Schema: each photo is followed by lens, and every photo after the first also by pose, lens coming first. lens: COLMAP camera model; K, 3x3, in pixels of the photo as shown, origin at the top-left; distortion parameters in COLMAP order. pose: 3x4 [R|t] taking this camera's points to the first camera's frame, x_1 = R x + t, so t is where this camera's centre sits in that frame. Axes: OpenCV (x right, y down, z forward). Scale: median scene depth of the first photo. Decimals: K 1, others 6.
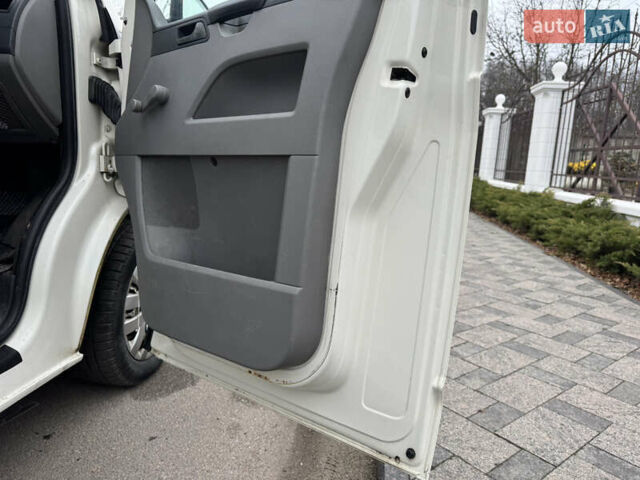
lens RADIAL K [[440.5, 0, 320.0], [0, 440.5, 240.0], [0, 0, 1]] dist [0.054804, -0.092335]
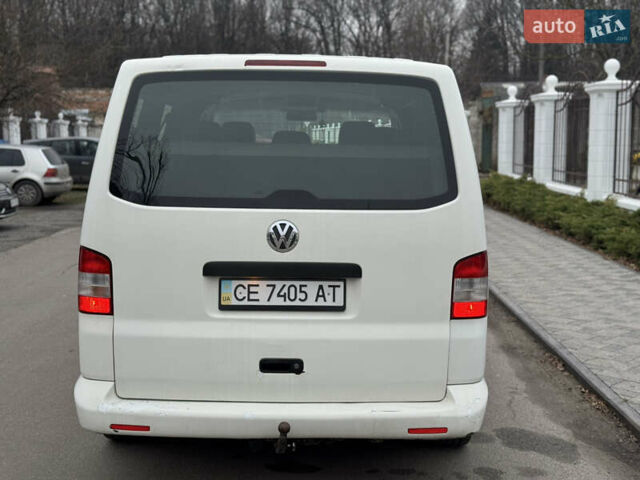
lens RADIAL K [[881.7, 0, 320.0], [0, 881.7, 240.0], [0, 0, 1]] dist [0.095756, -0.118368]
pose [[0.991105, -0.068920, 0.113847, -0.319736], [0.075437, 0.995689, -0.053961, 0.033158], [-0.109637, 0.062069, 0.992032, -0.801783]]
